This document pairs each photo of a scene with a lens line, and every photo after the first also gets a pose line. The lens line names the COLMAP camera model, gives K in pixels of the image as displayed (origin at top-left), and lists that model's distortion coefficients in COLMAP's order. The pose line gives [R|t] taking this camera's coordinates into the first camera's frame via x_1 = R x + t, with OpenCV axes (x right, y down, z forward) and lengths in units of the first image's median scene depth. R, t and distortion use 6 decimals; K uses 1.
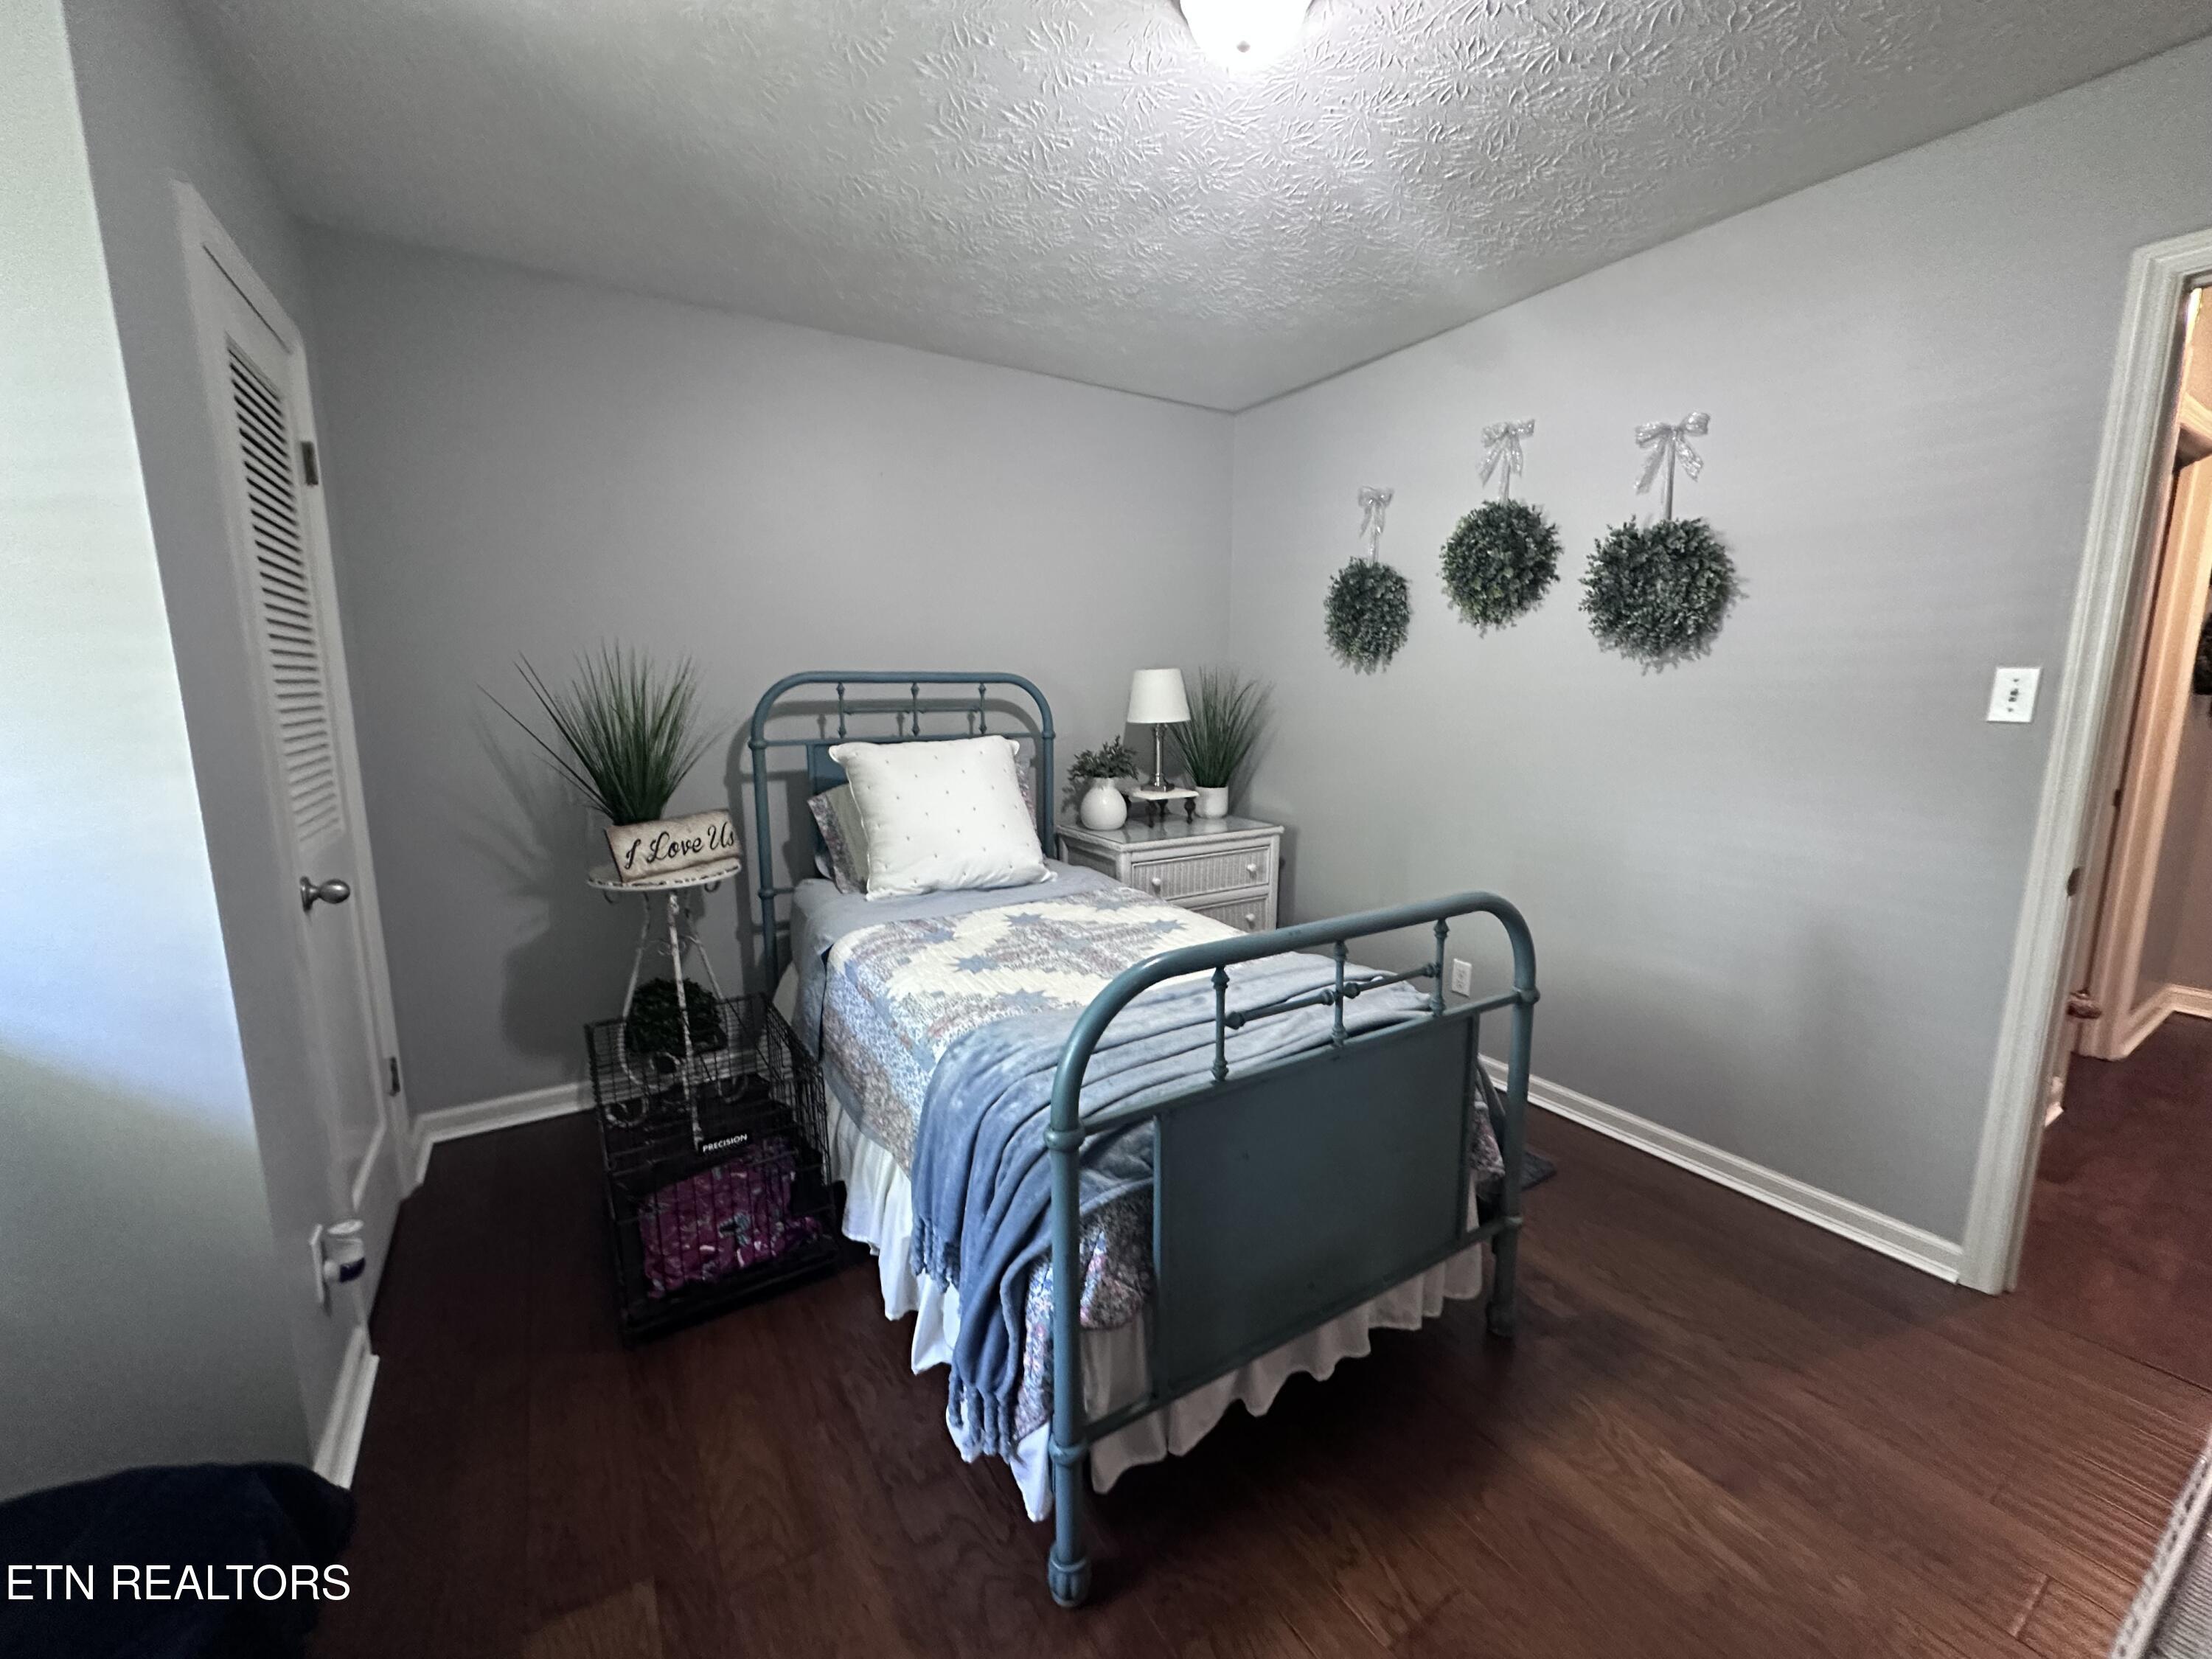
lens RADIAL K [[882.4, 0, 1107.5], [0, 882.4, 828.4], [0, 0, 1]] dist [-0.003968, 0.000713]
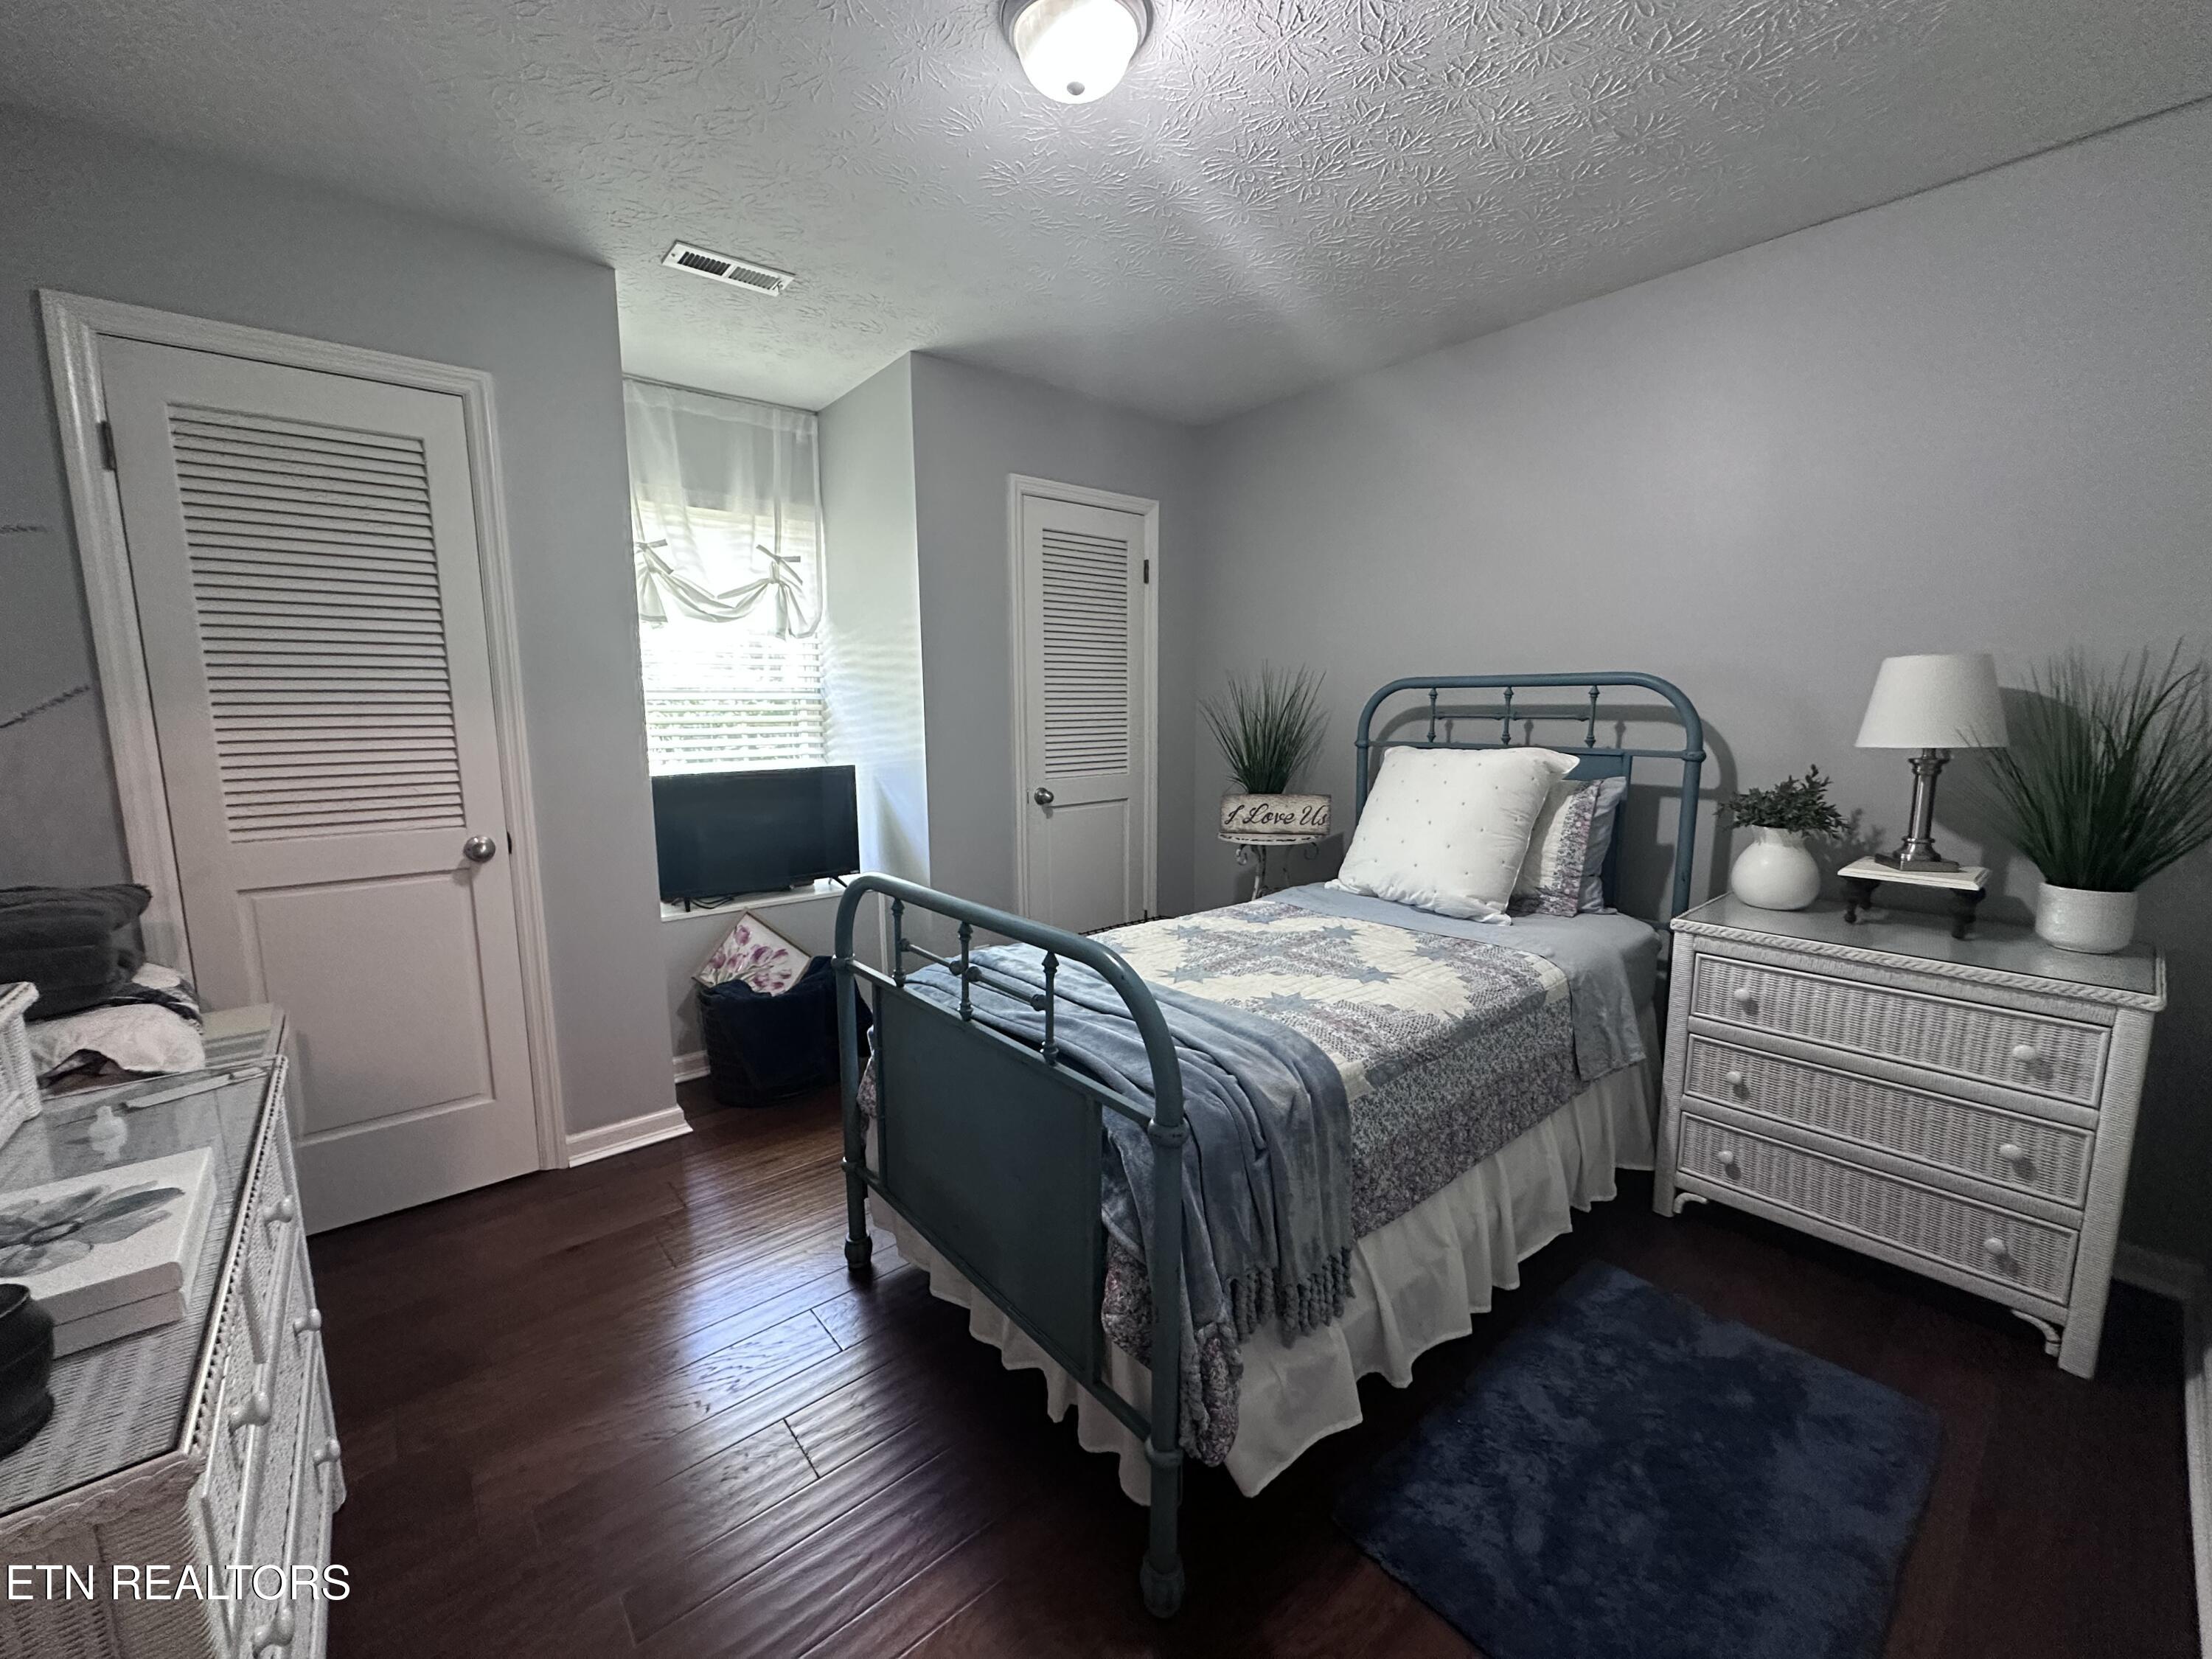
lens RADIAL K [[882.4, 0, 1110.8], [0, 882.4, 832.5], [0, 0, 1]] dist [-0.003968, 0.000713]
pose [[0.146994, 0.146677, -0.978202, 0.699239], [-0.149254, 0.980910, 0.124655, -0.076493], [0.977812, 0.127677, 0.166080, 0.511031]]
